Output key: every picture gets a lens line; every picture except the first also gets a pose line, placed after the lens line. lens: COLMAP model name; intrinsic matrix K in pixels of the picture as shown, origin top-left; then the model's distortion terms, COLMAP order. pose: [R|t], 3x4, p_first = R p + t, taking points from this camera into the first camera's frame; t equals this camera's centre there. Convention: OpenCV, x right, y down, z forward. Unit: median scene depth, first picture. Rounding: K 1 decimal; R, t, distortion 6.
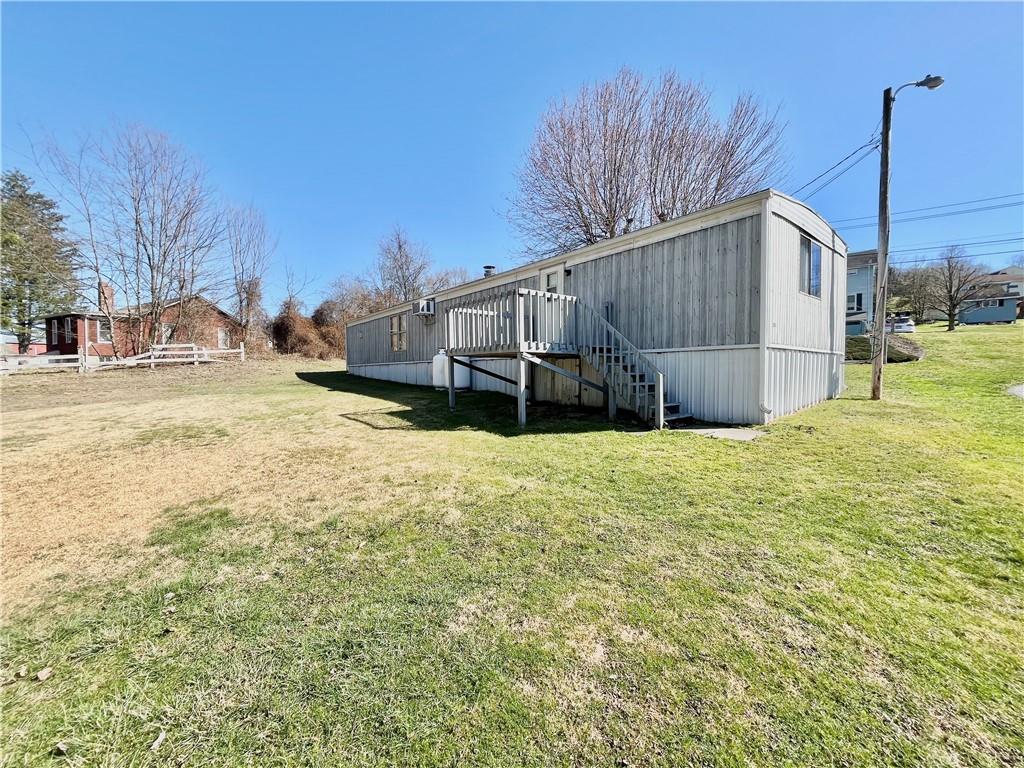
lens RADIAL K [[414.2, 0, 512.0], [0, 414.2, 384.0], [0, 0, 1]] dist [-0.001769, -0.000214]
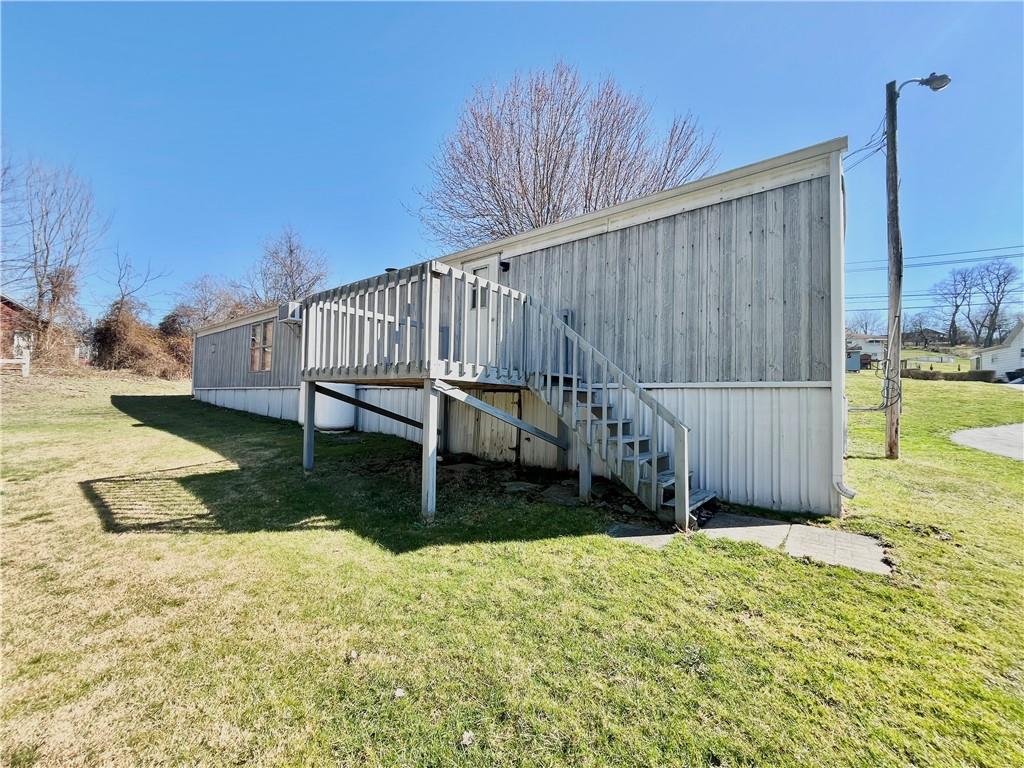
lens RADIAL K [[410.5, 0, 512.0], [0, 410.5, 384.0], [0, 0, 1]] dist [-0.000948, 0.000006]
pose [[0.975051, 0.038695, 0.218581, 0.006132], [-0.023092, 0.997028, -0.073493, -0.028399], [-0.220775, 0.066612, 0.973047, 0.387562]]
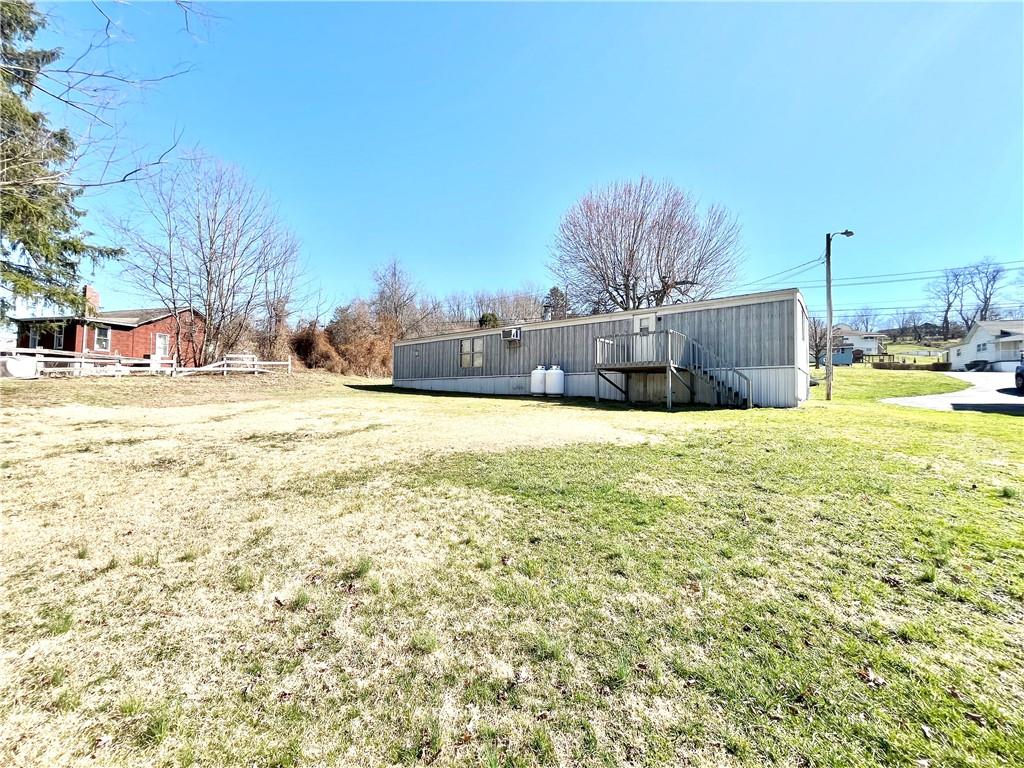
lens RADIAL K [[410.5, 0, 512.0], [0, 410.5, 384.0], [0, 0, 1]] dist [-0.000948, 0.000006]
pose [[0.976961, 0.027382, 0.211653, -0.826221], [-0.013249, 0.997604, -0.067909, 0.103777], [-0.213005, 0.063540, 0.974983, -0.441425]]
